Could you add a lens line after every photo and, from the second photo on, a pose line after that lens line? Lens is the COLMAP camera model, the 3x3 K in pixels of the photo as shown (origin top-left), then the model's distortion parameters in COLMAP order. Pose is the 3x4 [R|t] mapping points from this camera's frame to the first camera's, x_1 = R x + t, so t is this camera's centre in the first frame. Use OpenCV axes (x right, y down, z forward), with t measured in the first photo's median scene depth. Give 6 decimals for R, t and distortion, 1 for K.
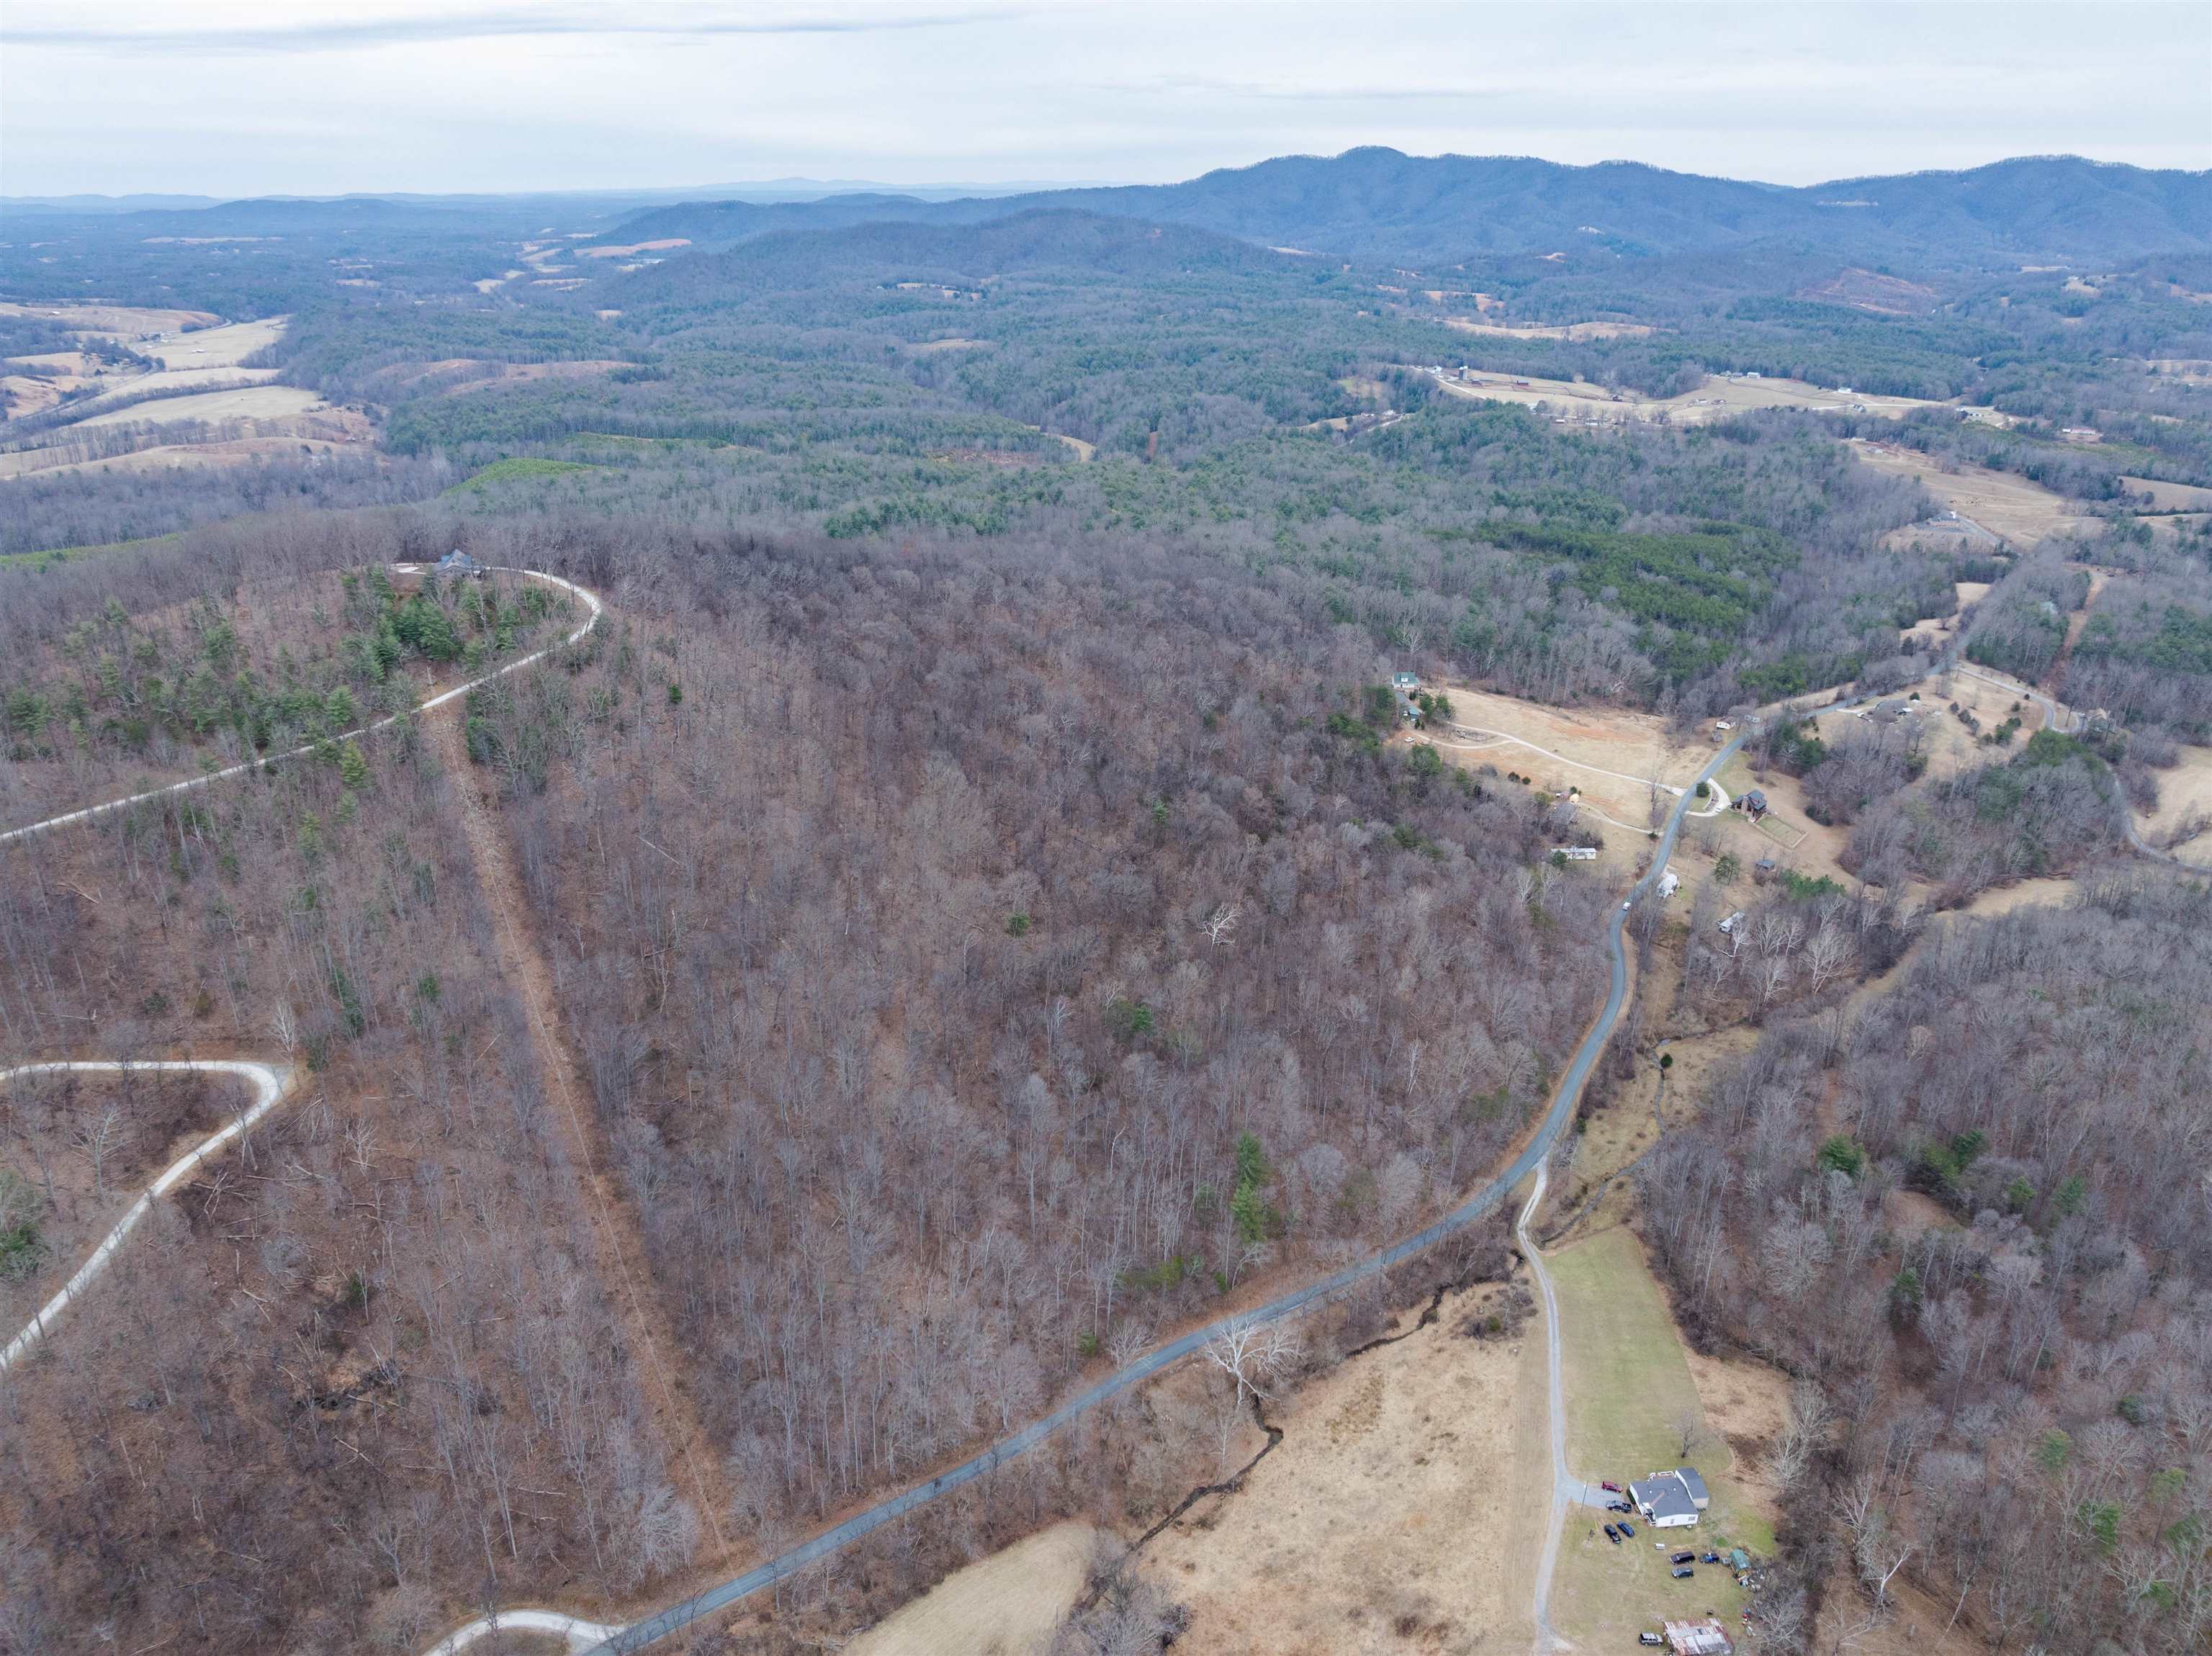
lens RADIAL K [[1584.7, 0, 1106.0], [0, 1584.7, 828.0], [0, 0, 1]] dist [-0.057616, 0.025790]
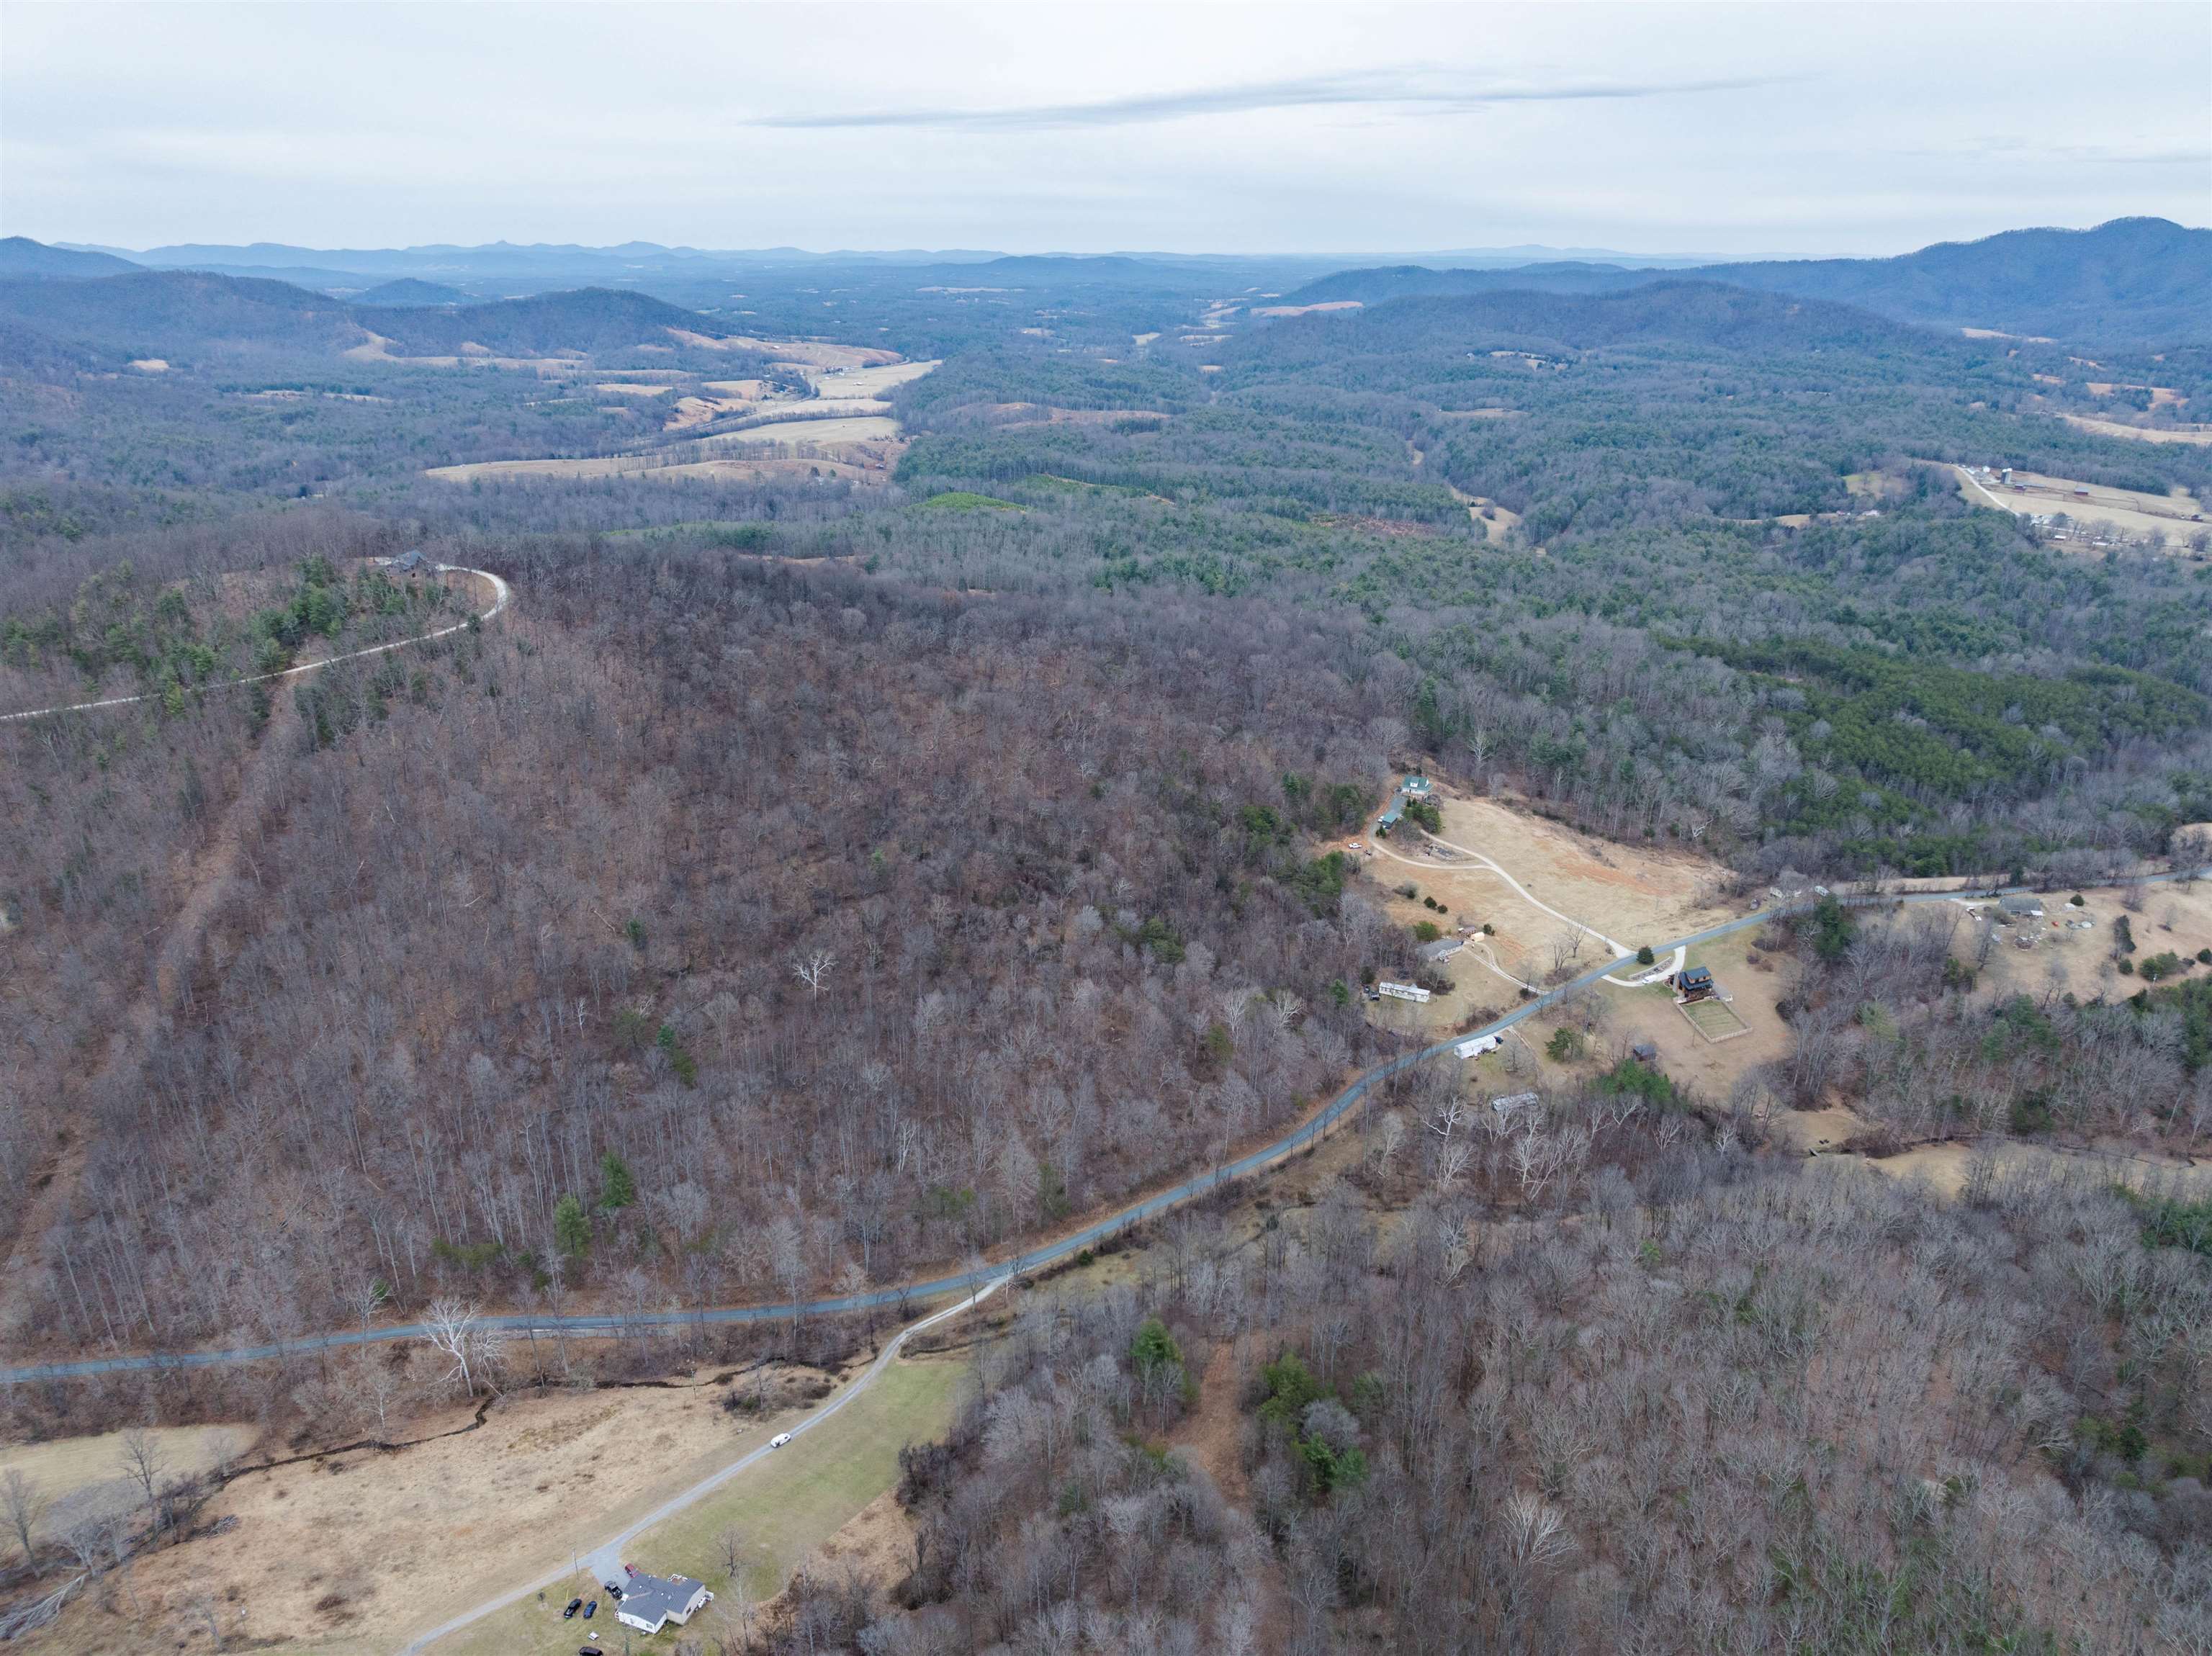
lens RADIAL K [[1584.7, 0, 1106.0], [0, 1584.7, 828.0], [0, 0, 1]] dist [-0.057616, 0.025790]
pose [[0.897659, 0.153895, -0.412946, 0.399805], [-0.169037, 0.985610, -0.000140, -0.037507], [0.406982, 0.069929, 0.910756, 0.086757]]
